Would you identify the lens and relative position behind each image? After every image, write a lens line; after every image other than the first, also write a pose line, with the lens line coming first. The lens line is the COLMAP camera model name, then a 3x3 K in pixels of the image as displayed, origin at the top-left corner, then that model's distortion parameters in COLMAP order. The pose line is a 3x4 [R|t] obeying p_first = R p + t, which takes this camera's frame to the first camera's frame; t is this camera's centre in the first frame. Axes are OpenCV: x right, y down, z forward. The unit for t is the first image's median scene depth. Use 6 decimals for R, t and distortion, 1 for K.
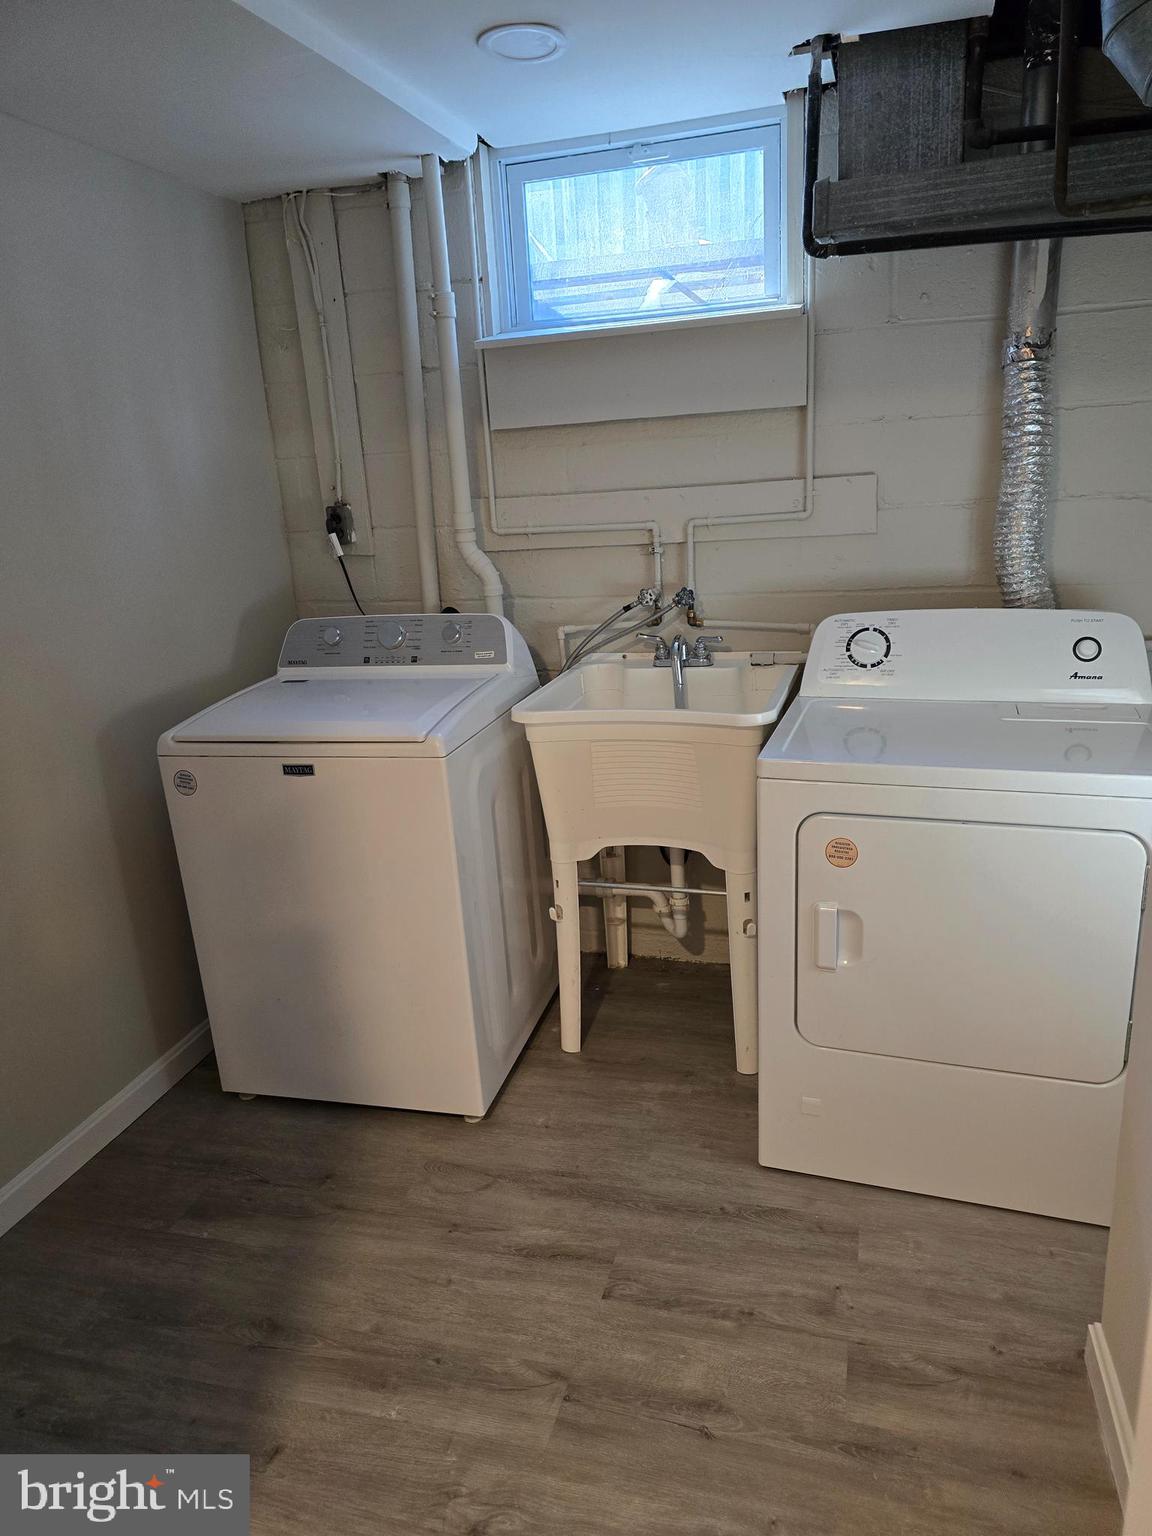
lens RADIAL K [[1035.2, 0, 624.4], [0, 1035.2, 781.4], [0, 0, 1]] dist [0.039122, -0.032117]
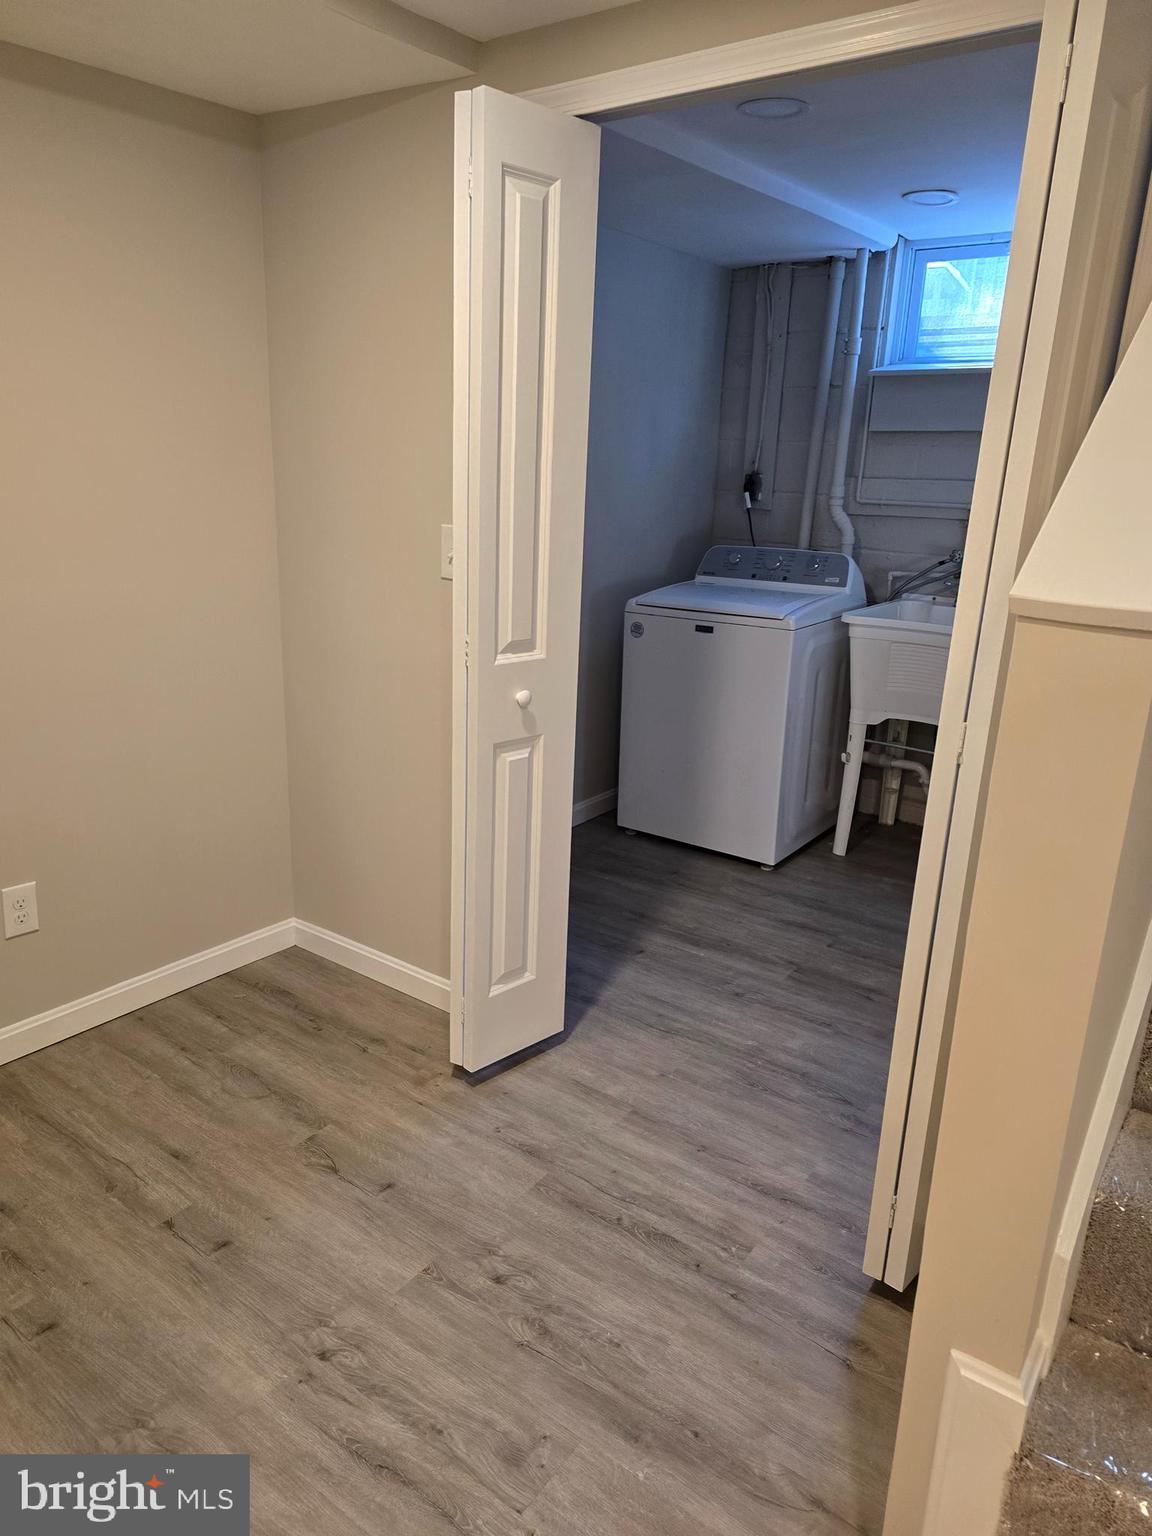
lens RADIAL K [[1035.2, 0, 579.6], [0, 1035.2, 768.4], [0, 0, 1]] dist [0.039122, -0.032117]
pose [[0.919004, 0.188940, -0.346025, 0.096200], [-0.187912, 0.981494, 0.036852, 0.151992], [0.346584, 0.031155, 0.937501, -0.504674]]
